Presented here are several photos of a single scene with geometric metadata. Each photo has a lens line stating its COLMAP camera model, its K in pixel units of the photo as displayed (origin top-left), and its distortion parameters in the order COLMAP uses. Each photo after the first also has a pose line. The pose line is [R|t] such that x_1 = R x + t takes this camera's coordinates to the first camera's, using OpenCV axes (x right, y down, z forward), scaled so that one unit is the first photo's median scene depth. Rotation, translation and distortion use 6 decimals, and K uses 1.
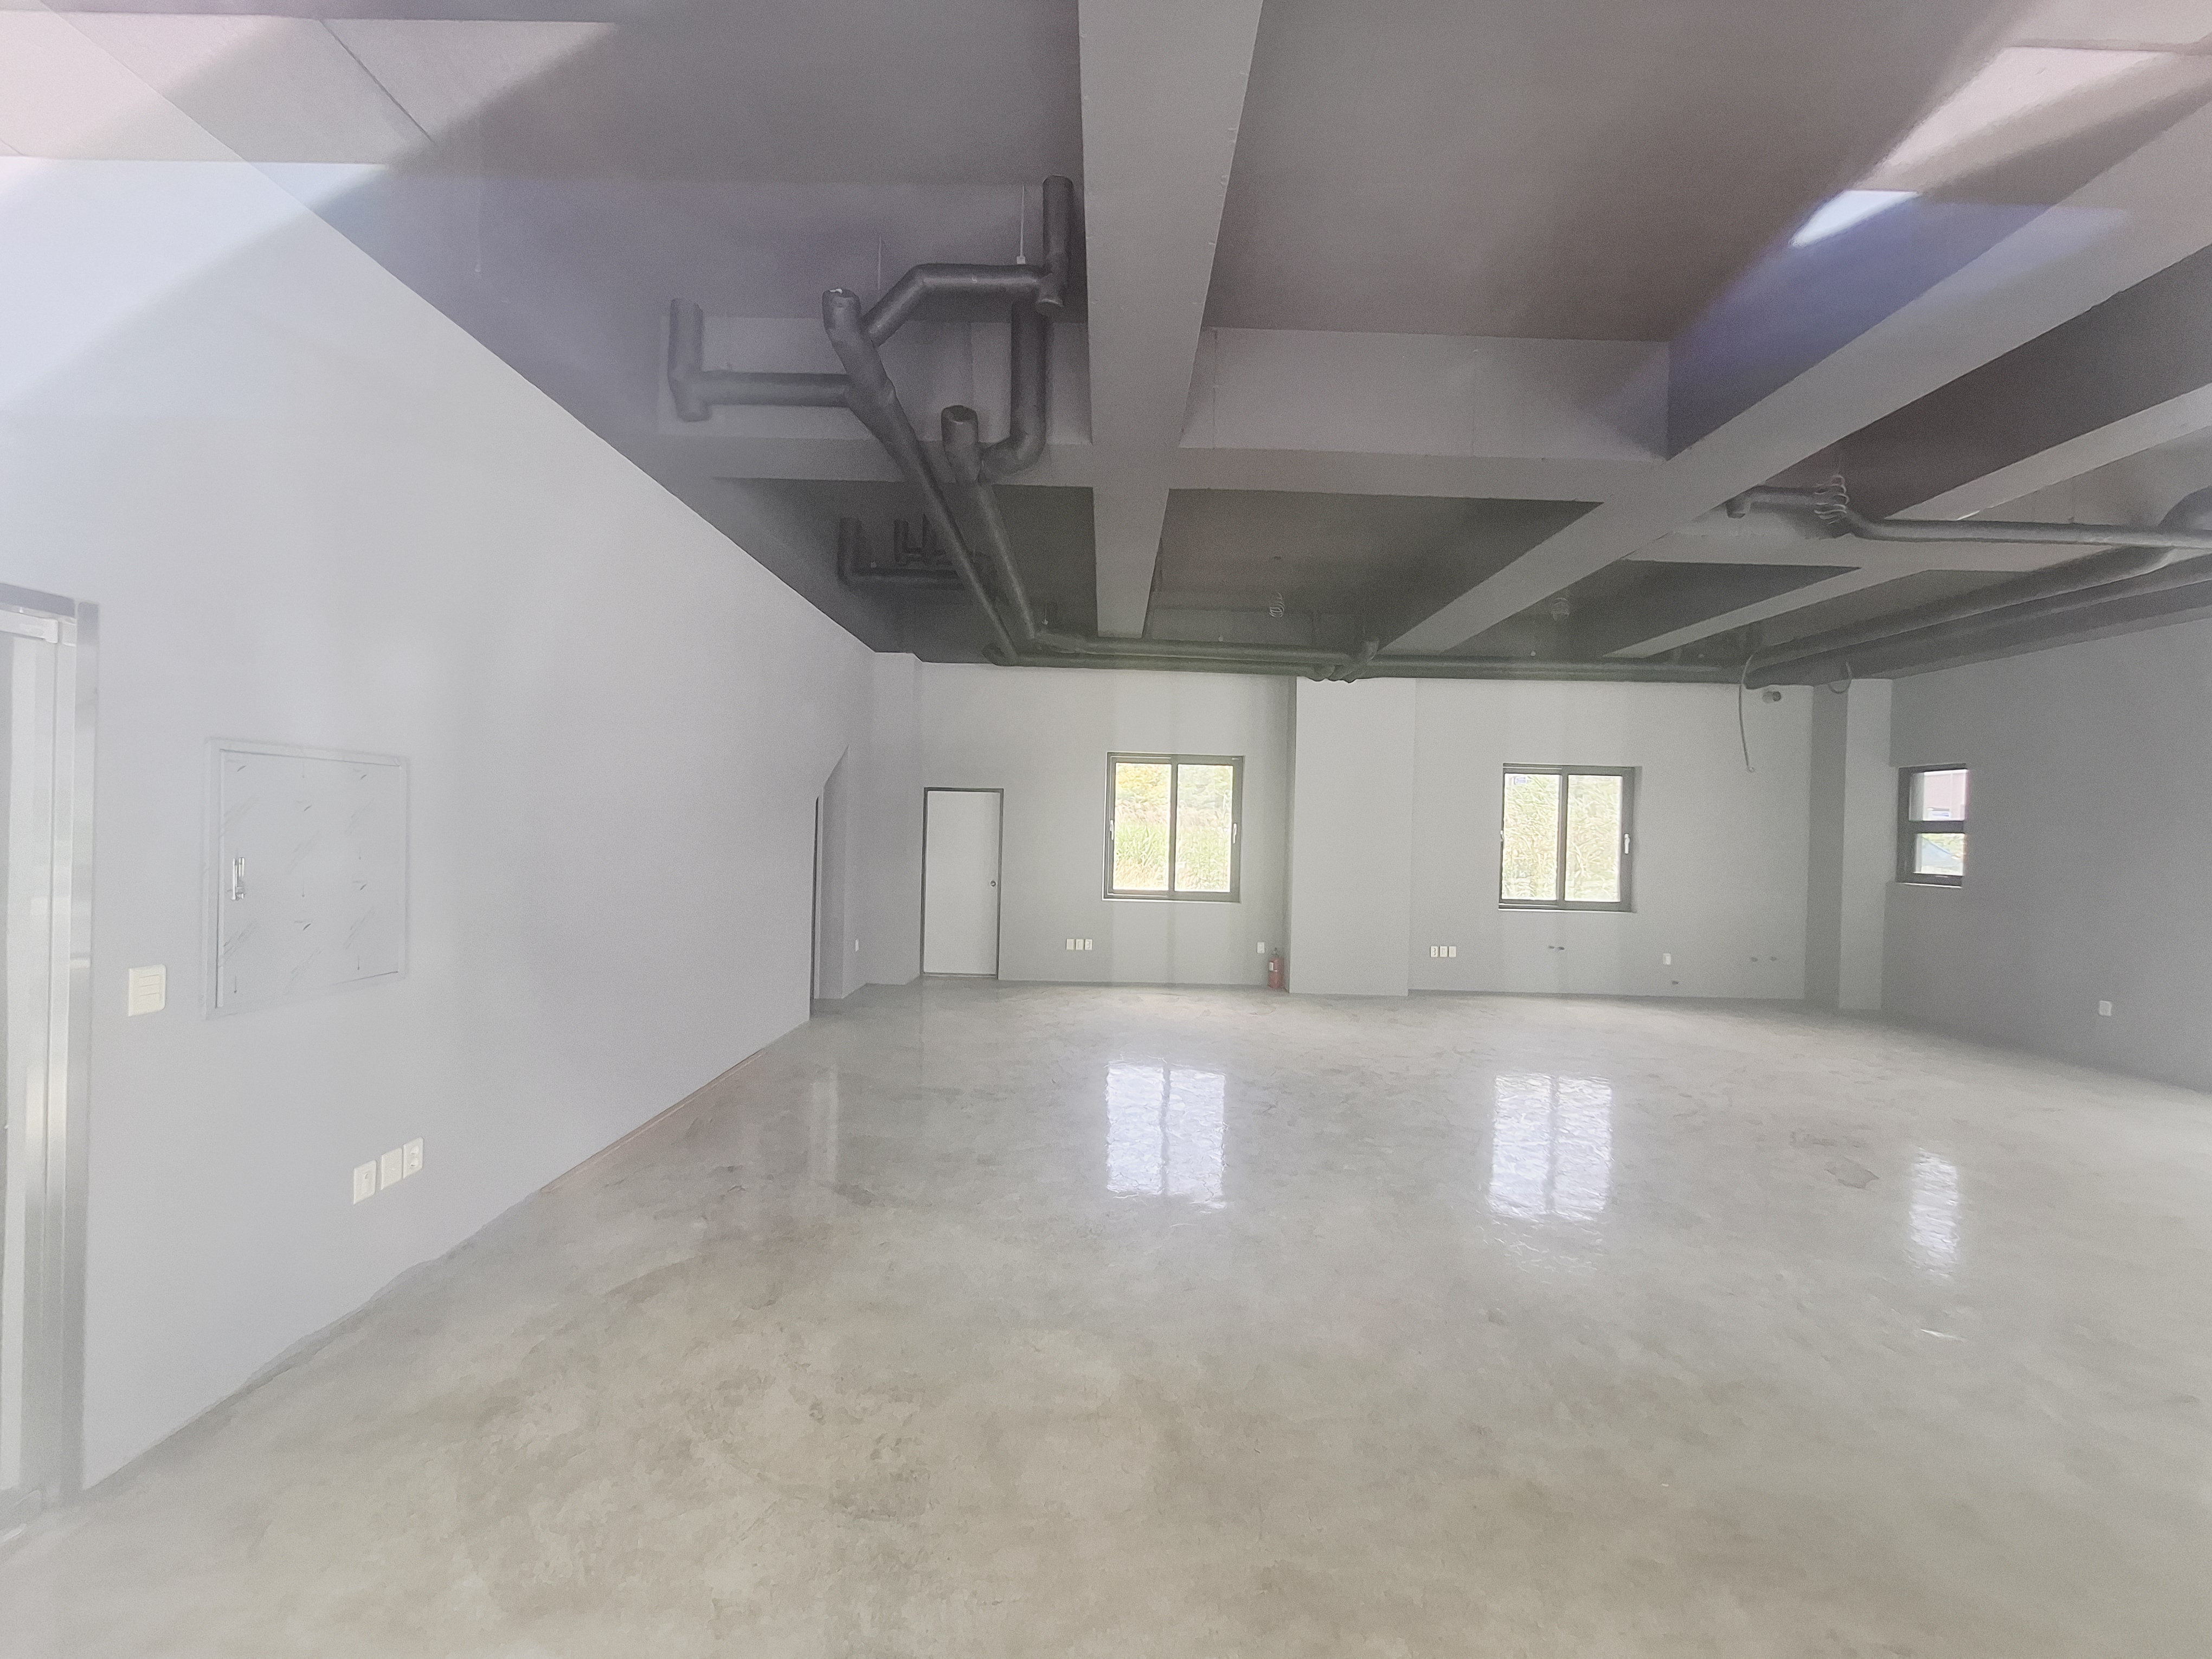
lens RADIAL K [[872.9, 0, 1109.3], [0, 872.9, 843.3], [0, 0, 1]] dist [-0.007888, -0.000014]
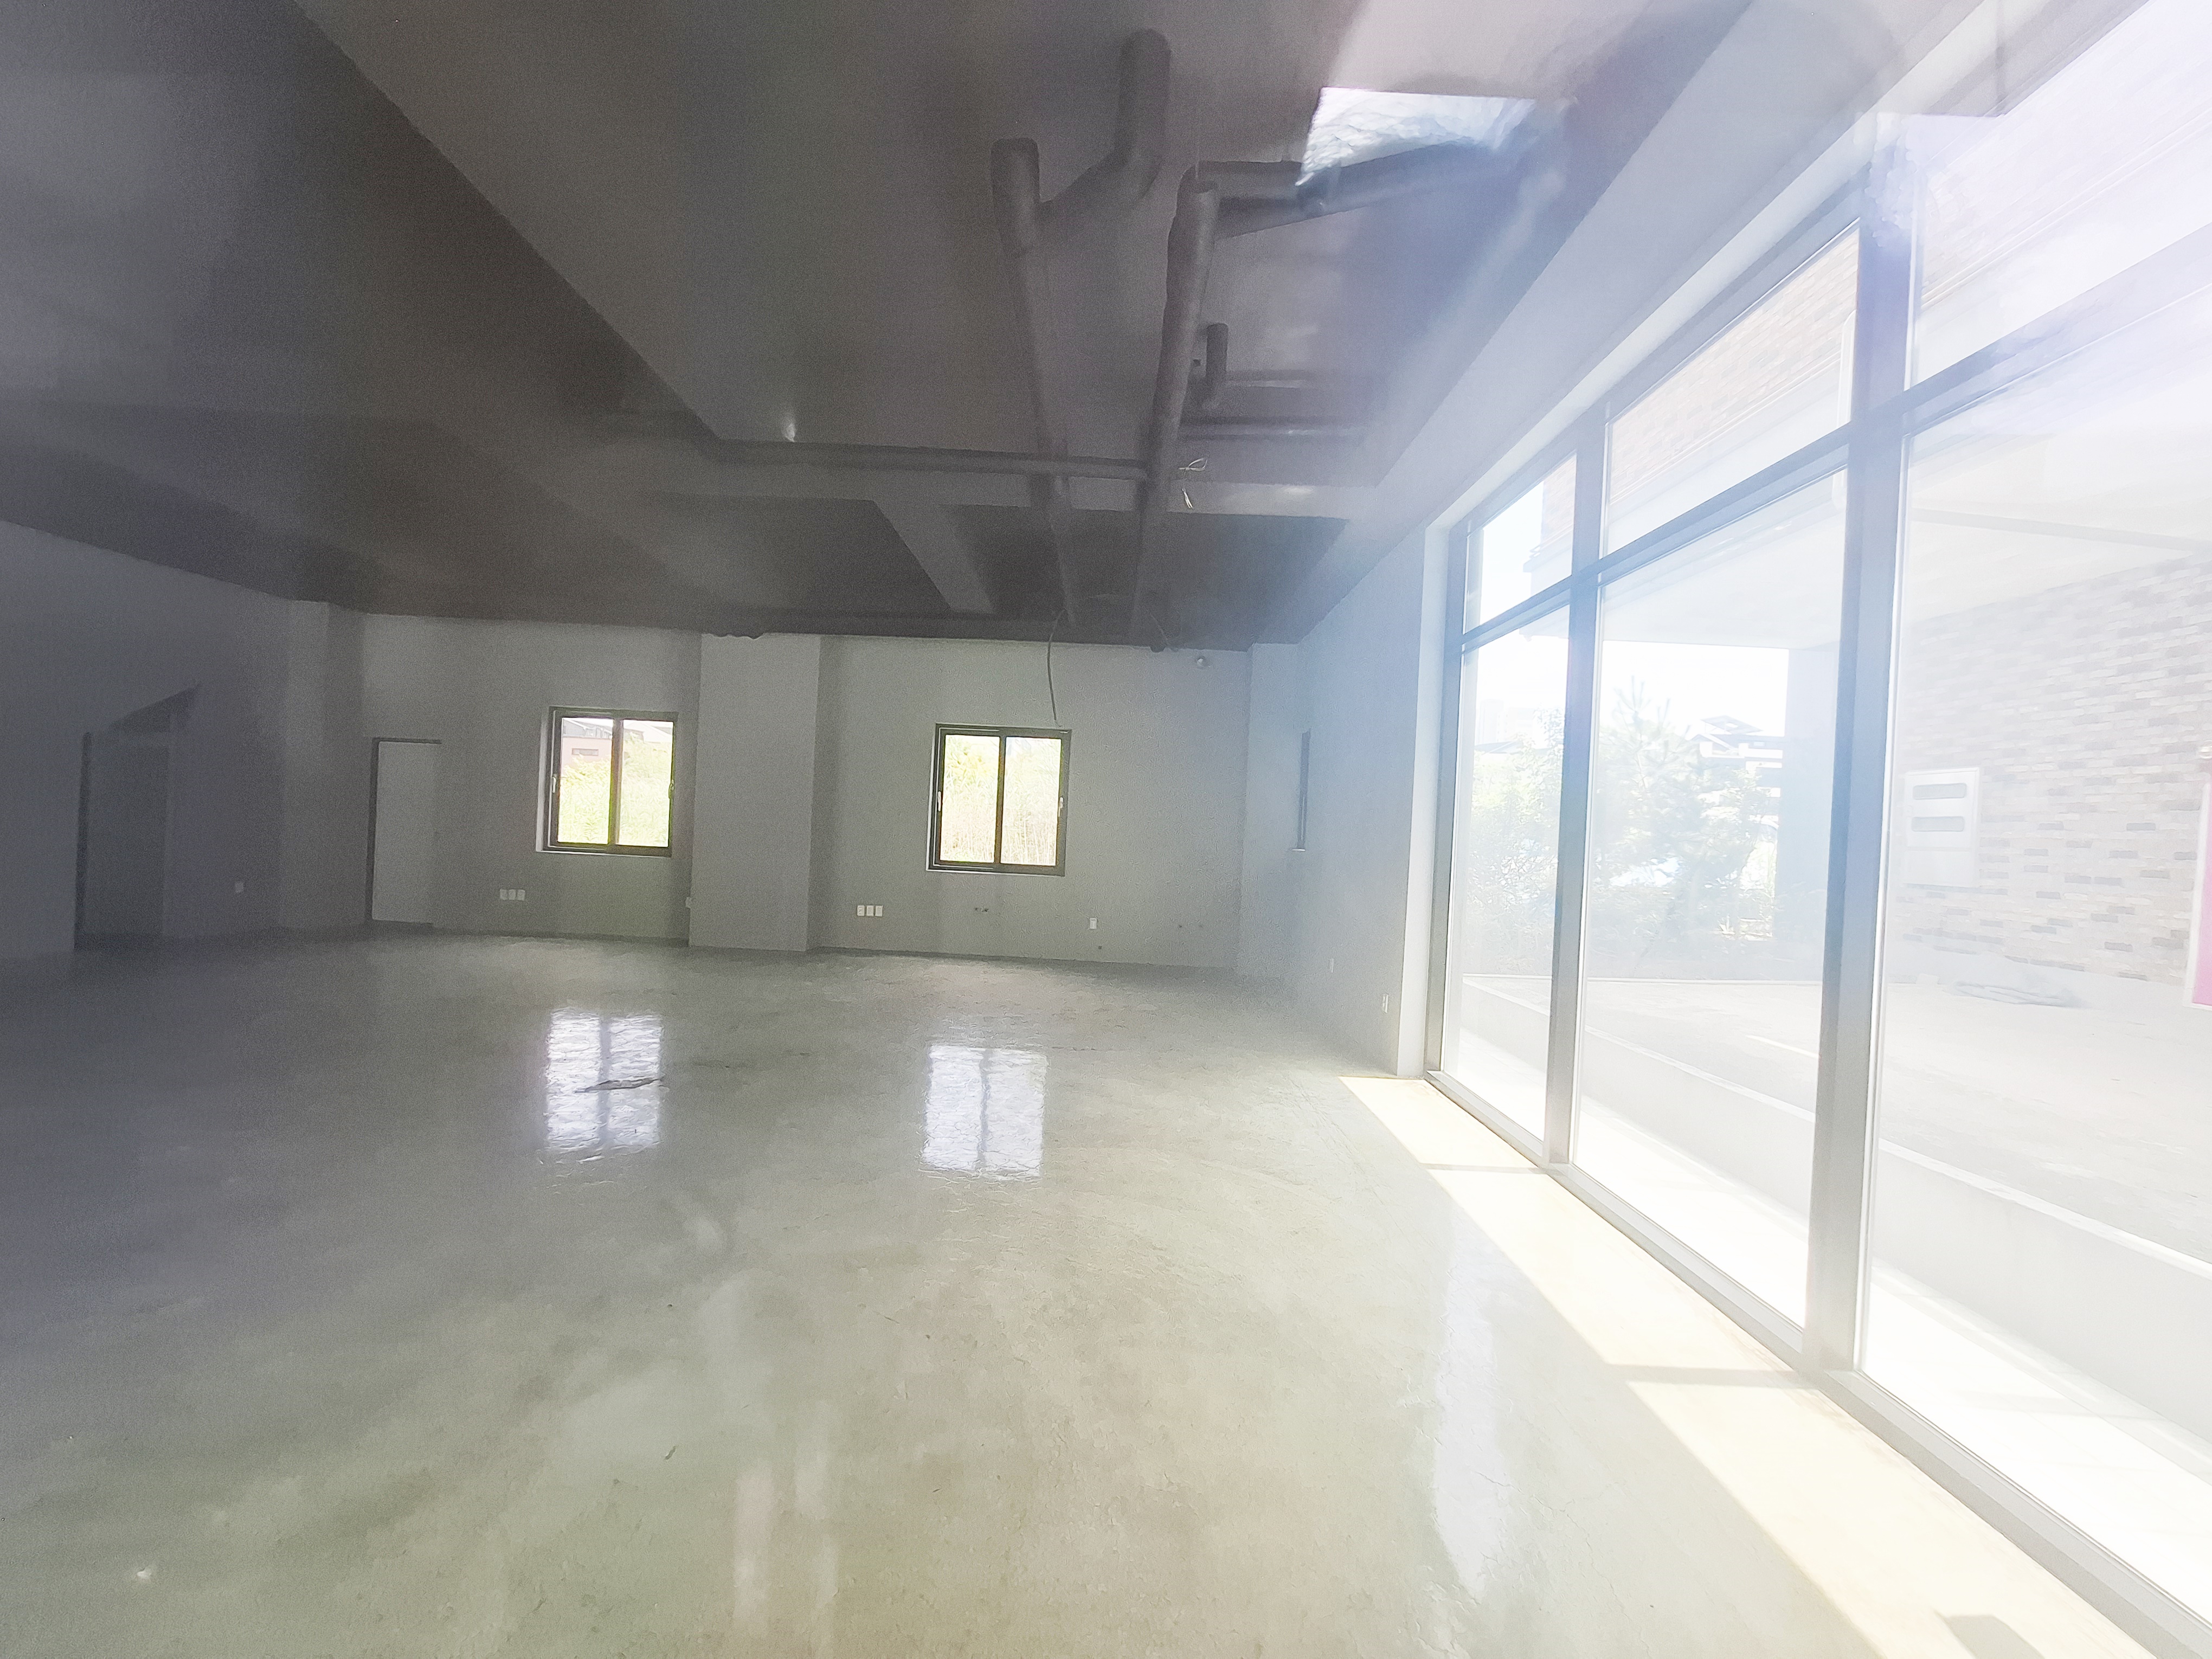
lens RADIAL K [[872.9, 0, 1103.5], [0, 872.9, 821.6], [0, 0, 1]] dist [-0.007888, -0.000014]
pose [[0.999603, 0.022142, -0.017413, 0.654818], [-0.022175, 0.999753, -0.001722, 0.017334], [0.017371, 0.002107, 0.999847, 0.004023]]
